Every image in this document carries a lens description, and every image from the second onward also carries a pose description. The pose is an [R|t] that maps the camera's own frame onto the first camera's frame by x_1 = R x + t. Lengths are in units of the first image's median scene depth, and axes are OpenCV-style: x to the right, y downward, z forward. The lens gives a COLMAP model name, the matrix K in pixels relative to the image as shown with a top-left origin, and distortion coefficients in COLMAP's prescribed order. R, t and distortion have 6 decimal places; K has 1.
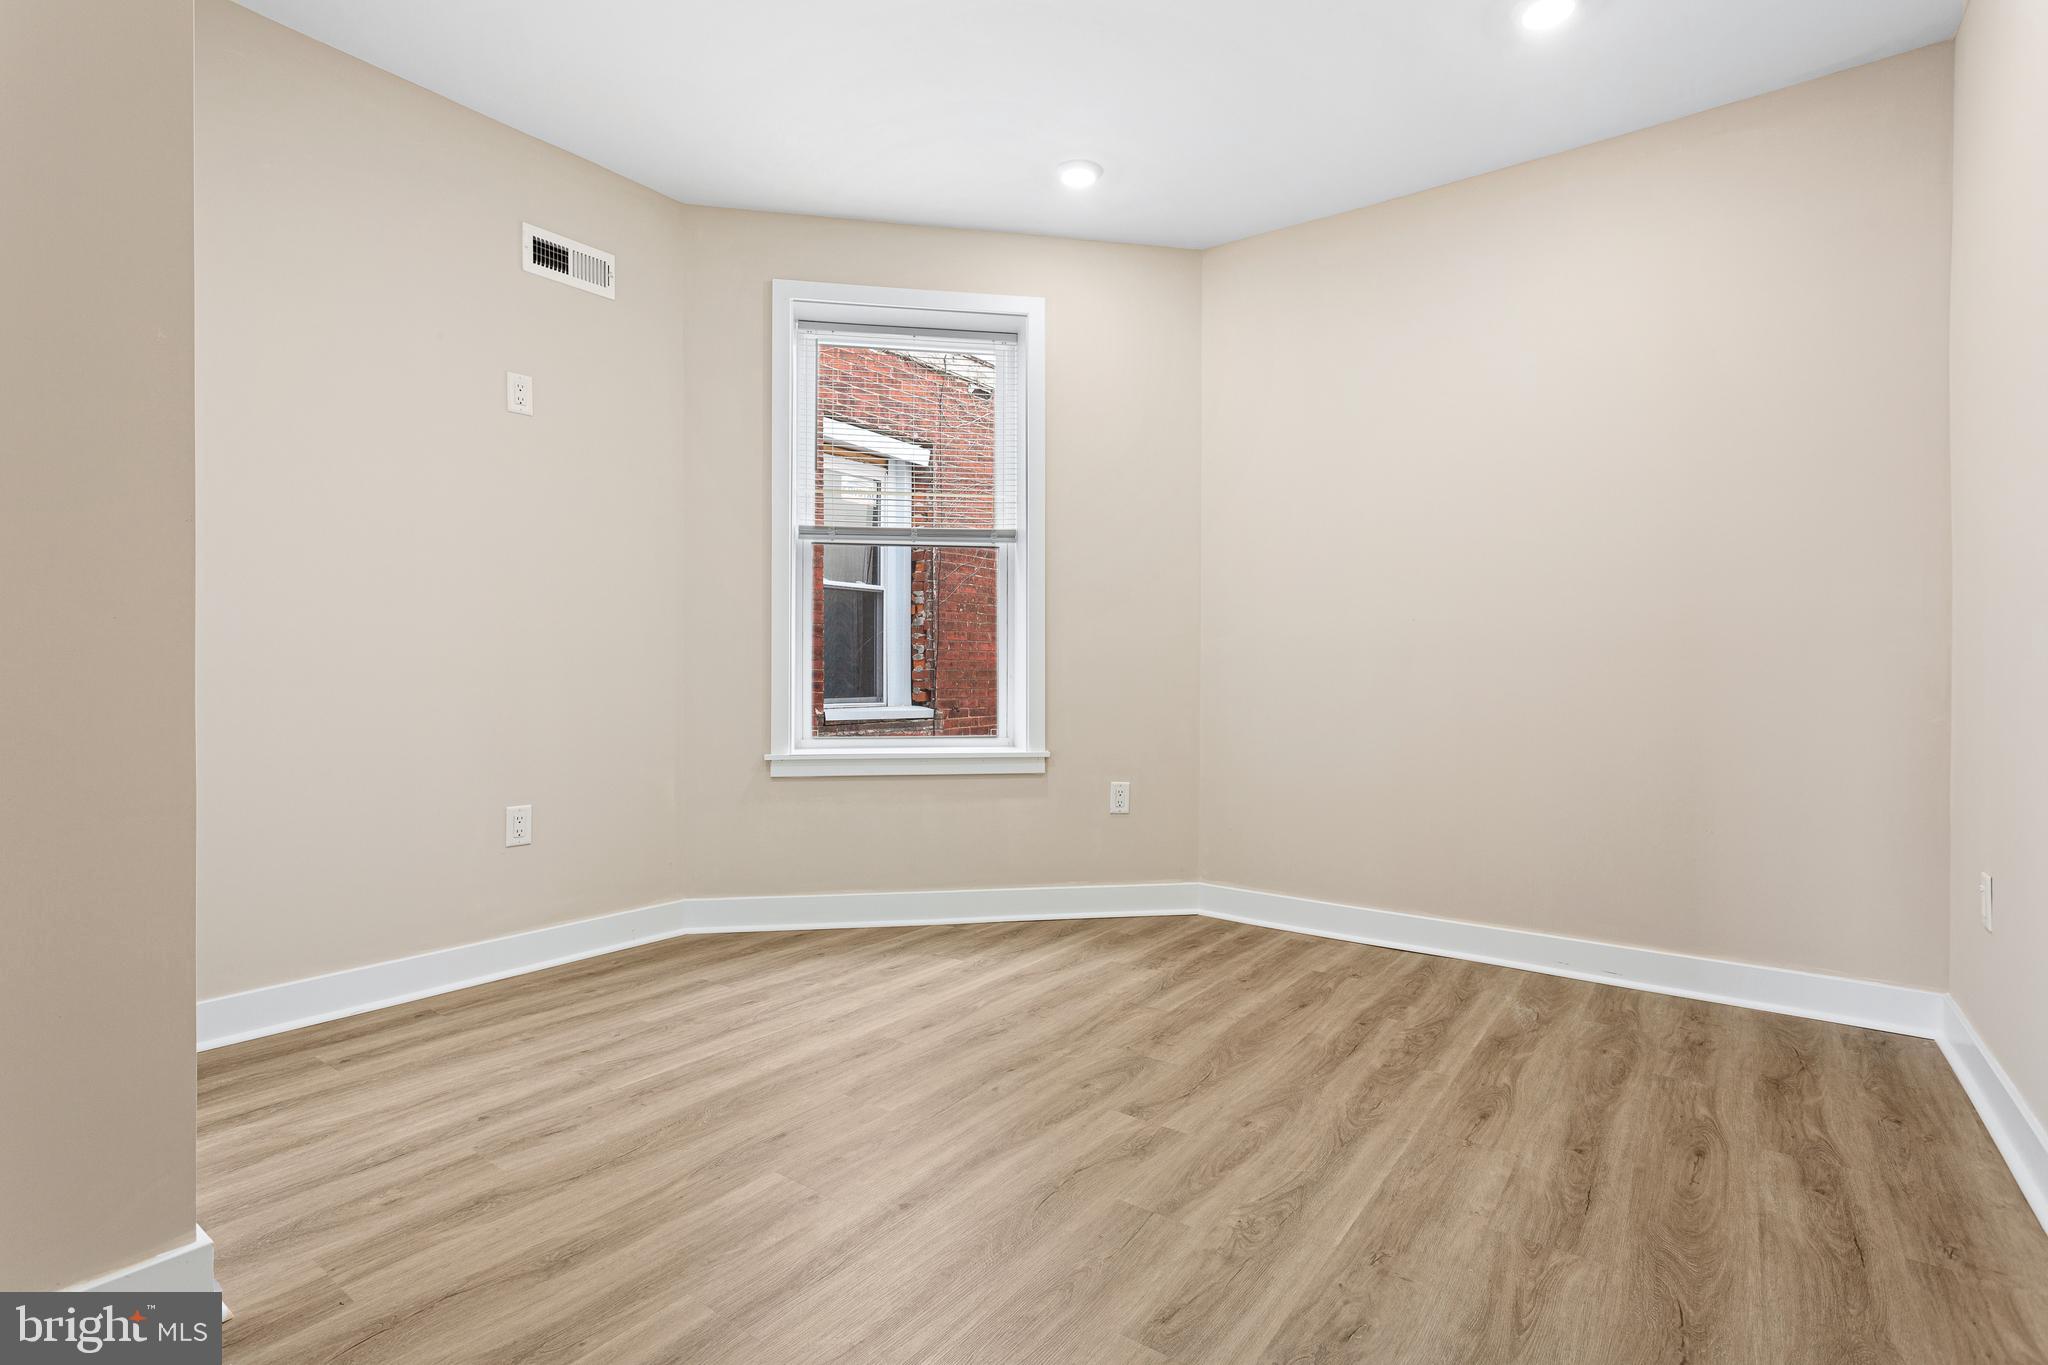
lens RADIAL K [[966.8, 0, 1018.7], [0, 966.8, 679.1], [0, 0, 1]] dist [-0.002938, 0.000596]
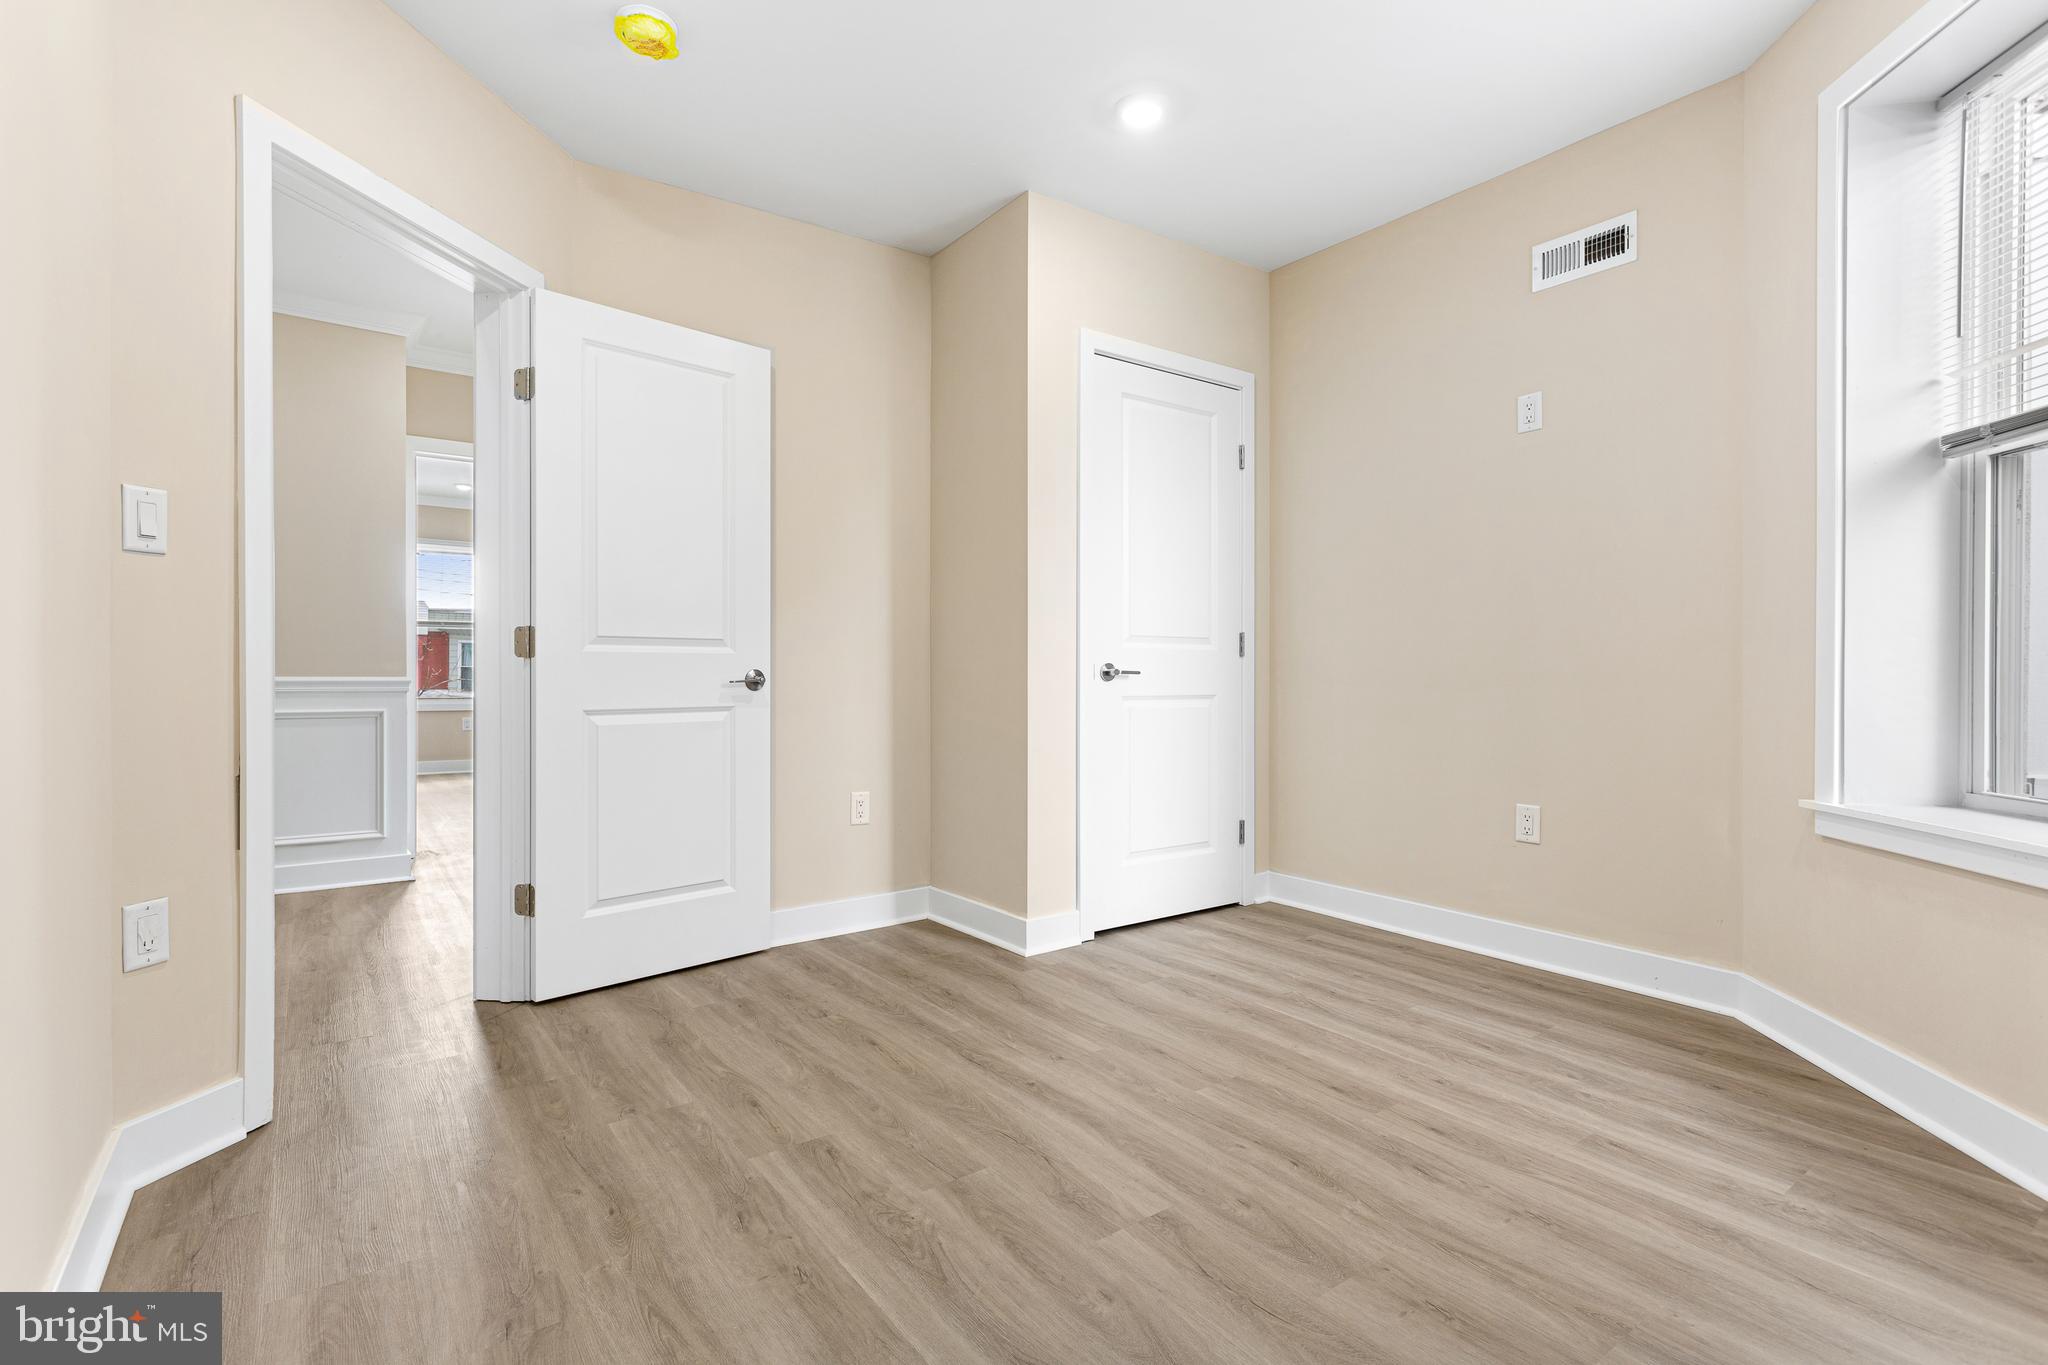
lens RADIAL K [[966.8, 0, 1024.4], [0, 966.8, 685.4], [0, 0, 1]] dist [-0.002938, 0.000596]
pose [[-0.292988, 0.011171, -0.956051, 0.793596], [-0.011712, 0.999815, 0.015272, -0.010612], [0.956044, 0.015672, -0.292803, 0.958908]]
